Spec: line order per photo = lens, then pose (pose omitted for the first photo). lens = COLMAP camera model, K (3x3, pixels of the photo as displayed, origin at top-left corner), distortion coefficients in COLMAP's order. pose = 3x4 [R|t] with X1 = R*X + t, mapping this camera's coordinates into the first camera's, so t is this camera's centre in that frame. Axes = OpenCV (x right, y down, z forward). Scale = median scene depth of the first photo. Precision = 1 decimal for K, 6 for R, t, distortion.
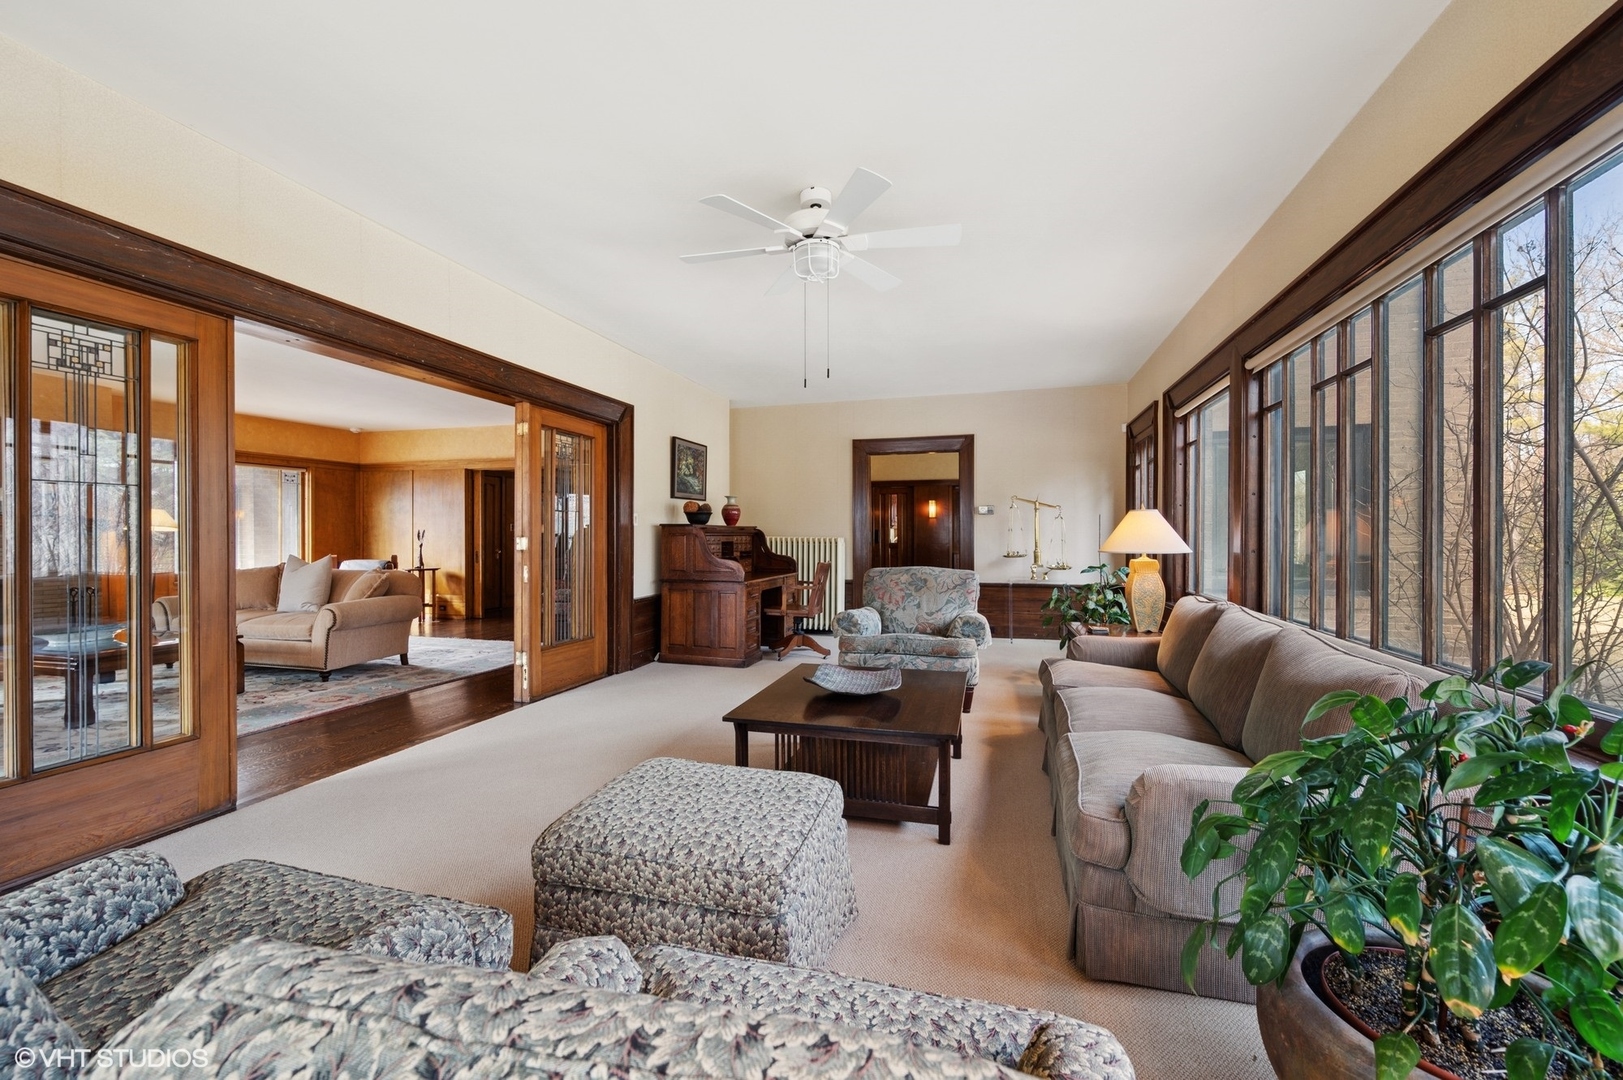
lens RADIAL K [[642.2, 0, 813.1], [0, 642.2, 537.4], [0, 0, 1]] dist [-0.001783, -0.000178]
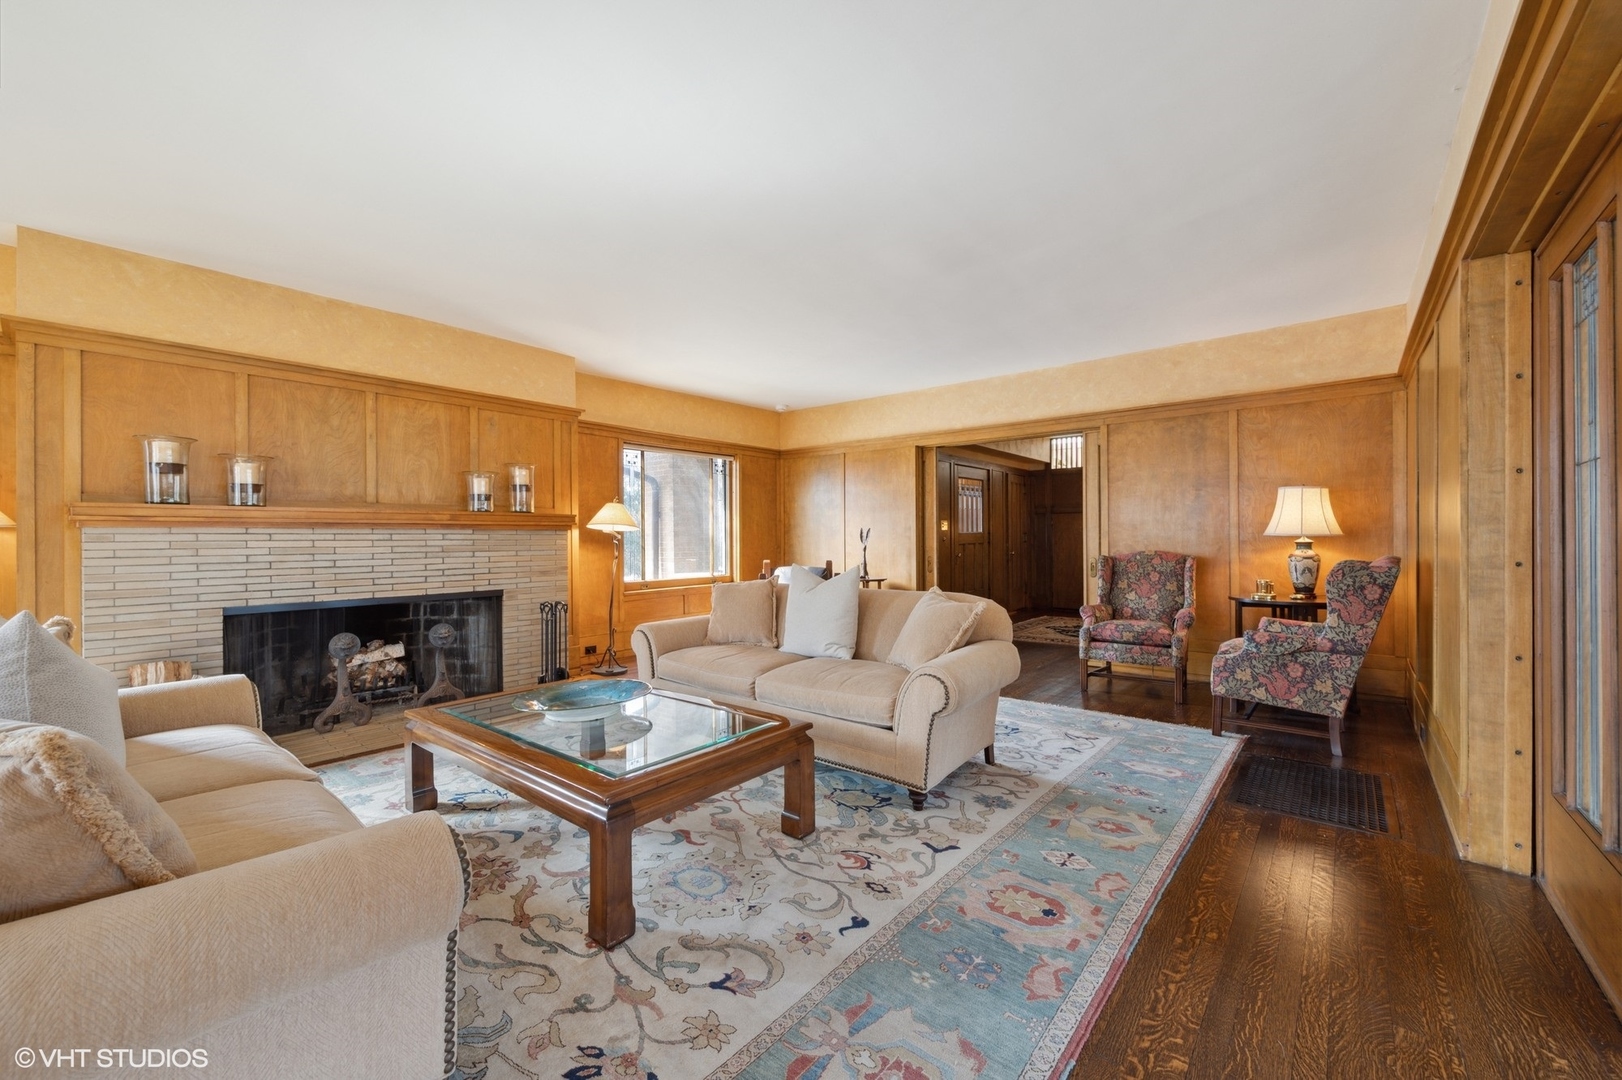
lens RADIAL K [[639.0, 0, 810.1], [0, 639.0, 538.9], [0, 0, 1]] dist [-0.001590, 0.000193]
pose [[0.915547, -0.003220, -0.402199, -0.355606], [0.003980, 0.999992, 0.001055, -0.000219], [0.402192, -0.002567, 0.915552, 0.269817]]
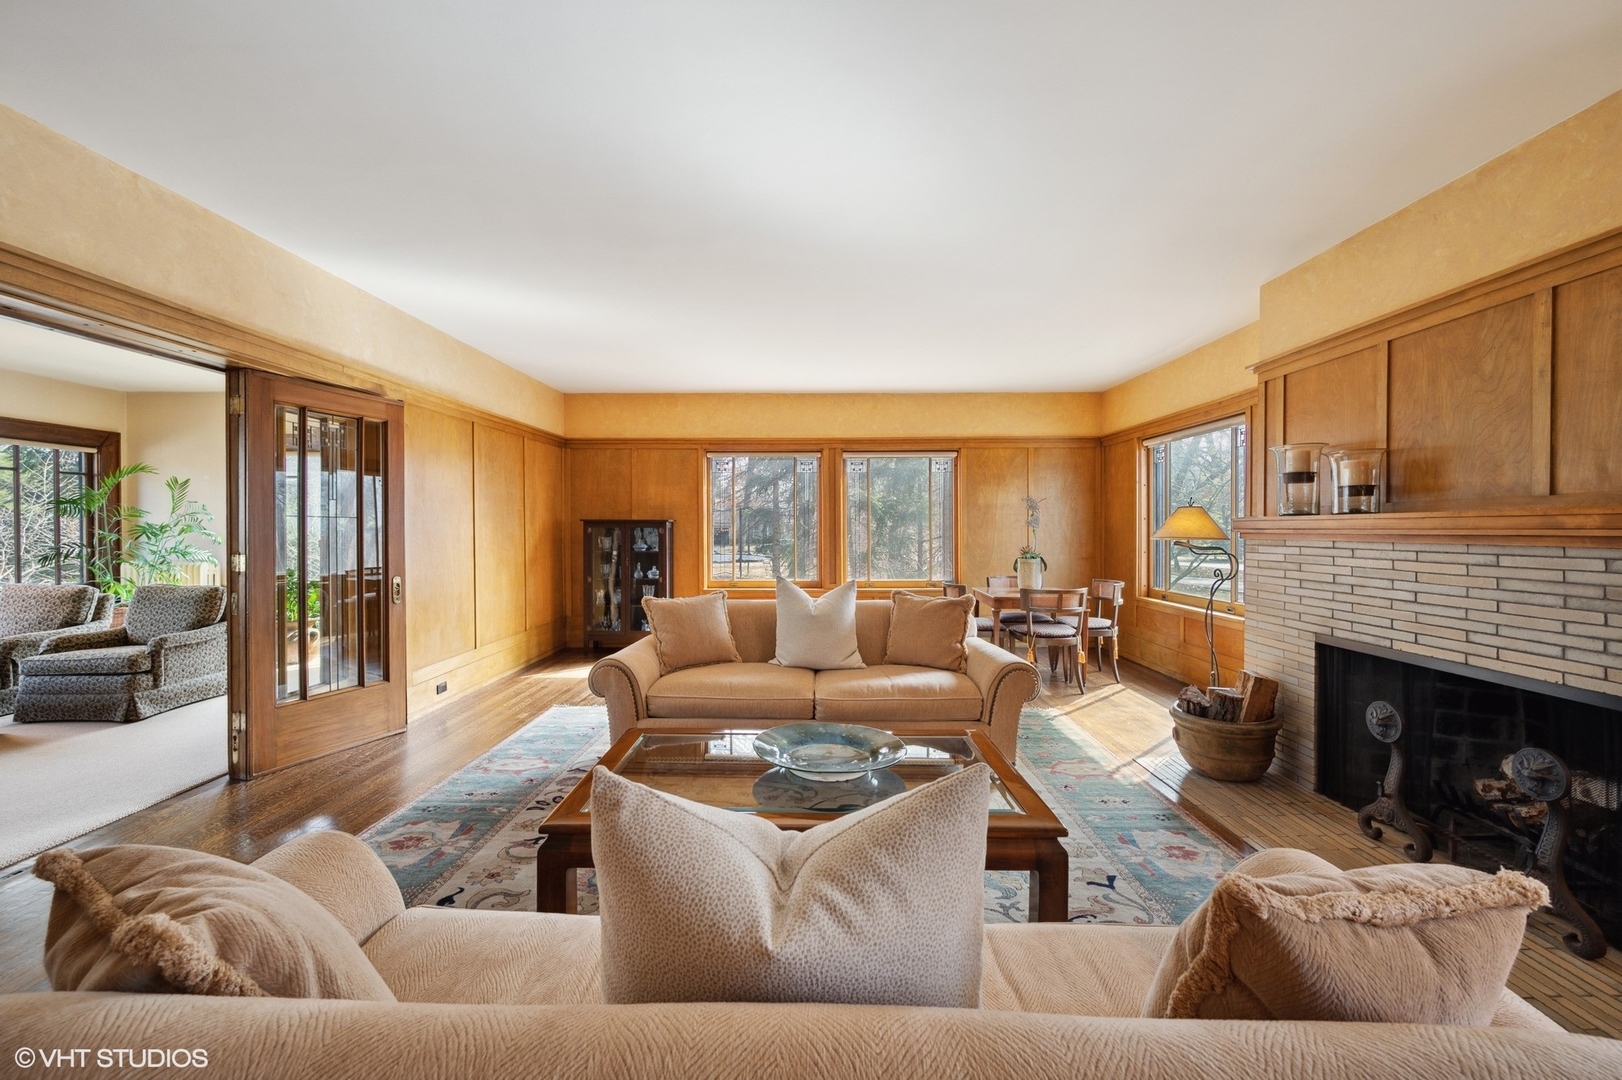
lens RADIAL K [[639.0, 0, 811.2], [0, 639.0, 535.3], [0, 0, 1]] dist [-0.001590, 0.000193]
pose [[-0.962410, 0.003021, -0.271582, -0.493778], [-0.000361, 0.999923, 0.012404, -0.014999], [0.271599, 0.012036, -0.962335, 0.737997]]
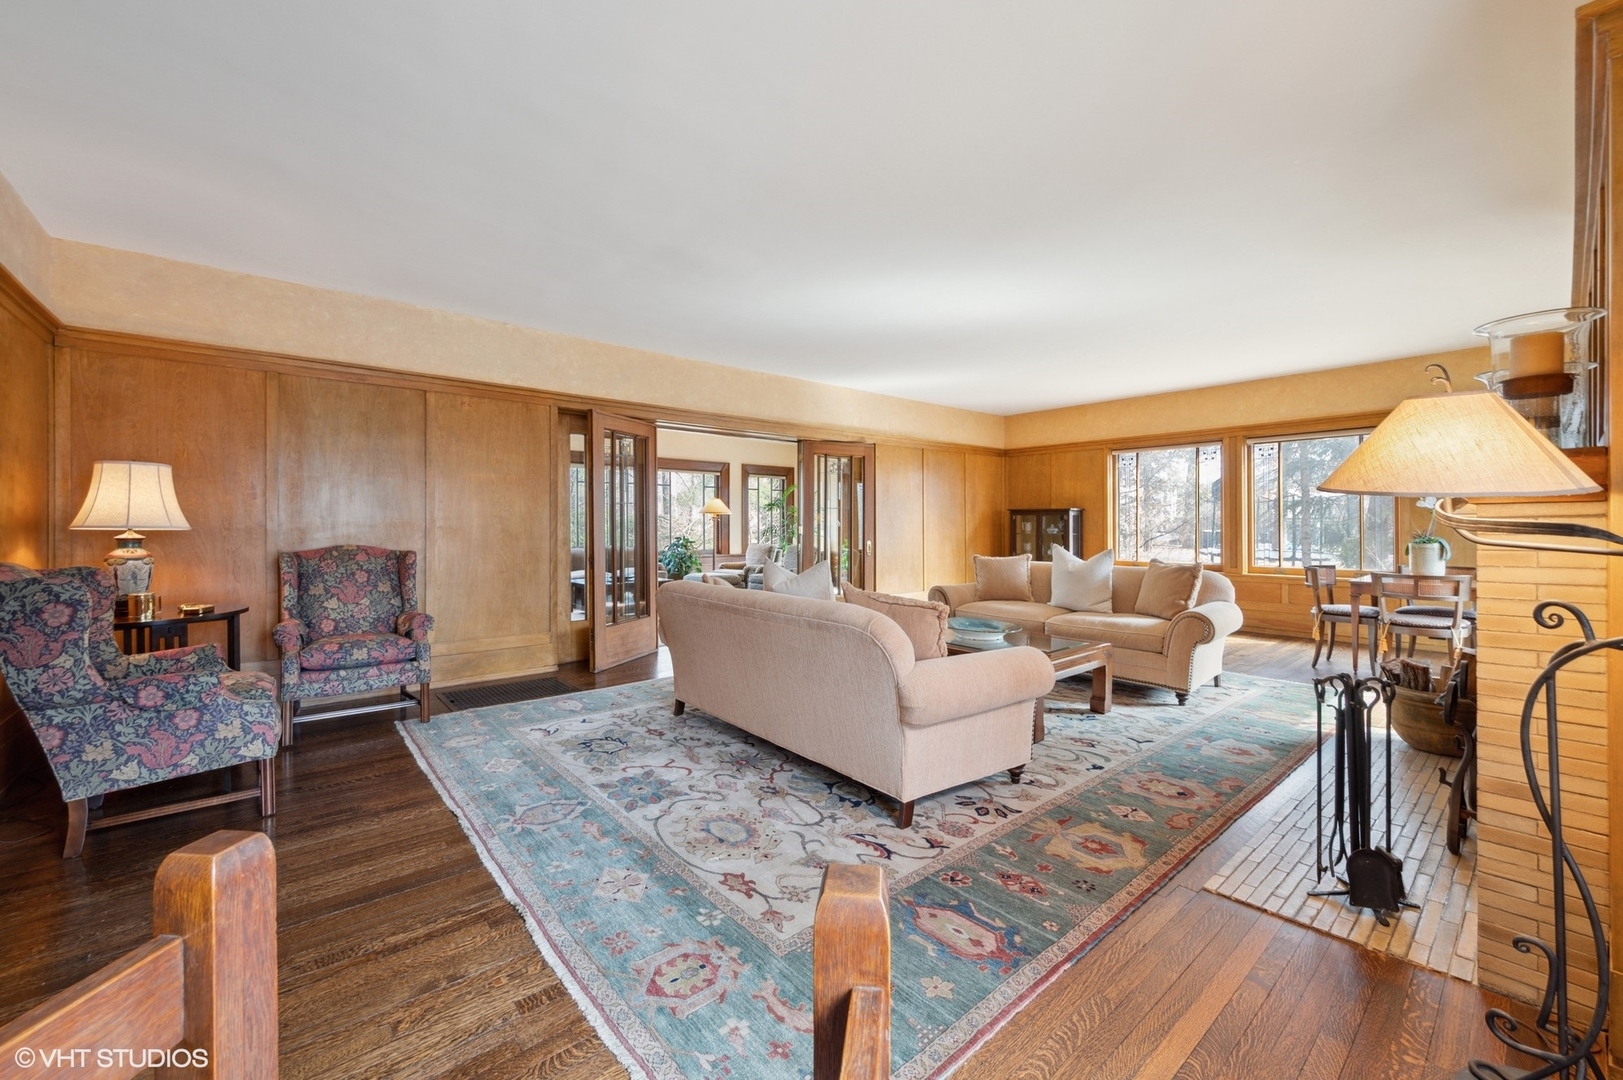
lens RADIAL K [[642.2, 0, 806.9], [0, 642.2, 528.2], [0, 0, 1]] dist [-0.001783, -0.000178]
pose [[-0.830655, -0.003149, 0.556778, -0.716471], [-0.000209, 0.999986, 0.005344, -0.001510], [-0.556787, 0.004323, -0.830644, 0.945001]]
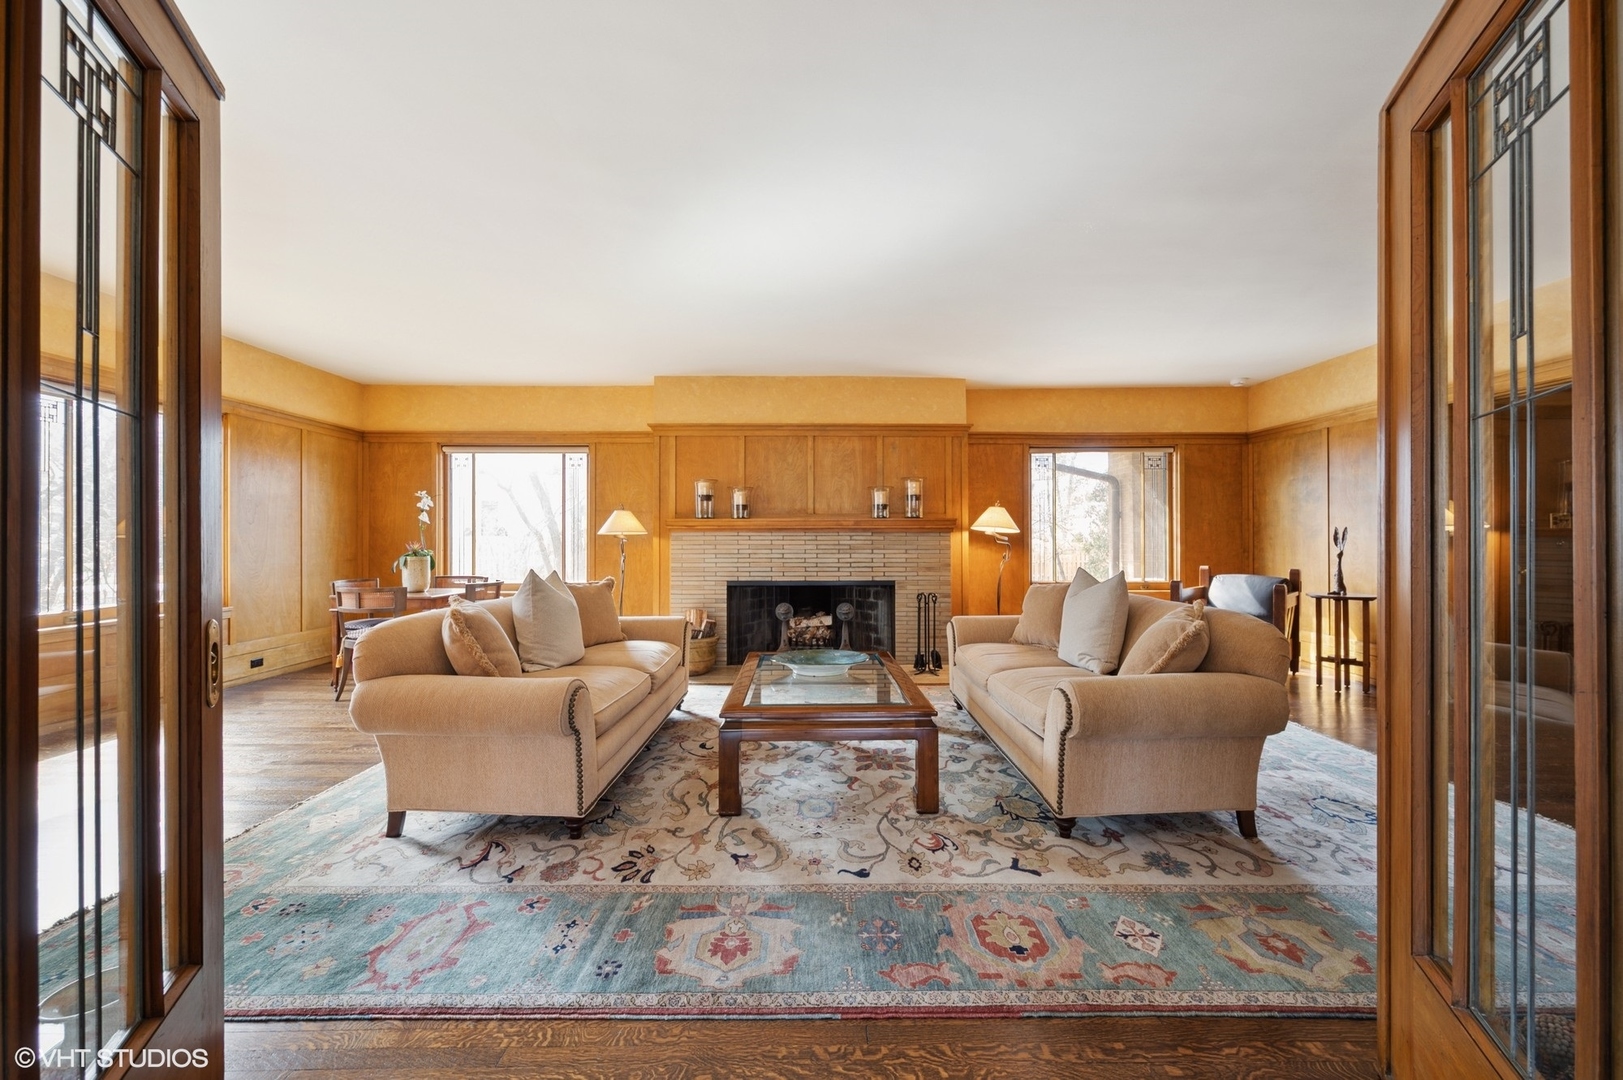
lens RADIAL K [[642.2, 0, 813.1], [0, 642.2, 538.3], [0, 0, 1]] dist [-0.001783, -0.000178]
pose [[0.286679, -0.003042, -0.958022, -0.196938], [-0.000958, 0.999994, -0.003462, 0.000255], [0.958026, 0.001911, 0.286674, 0.381337]]
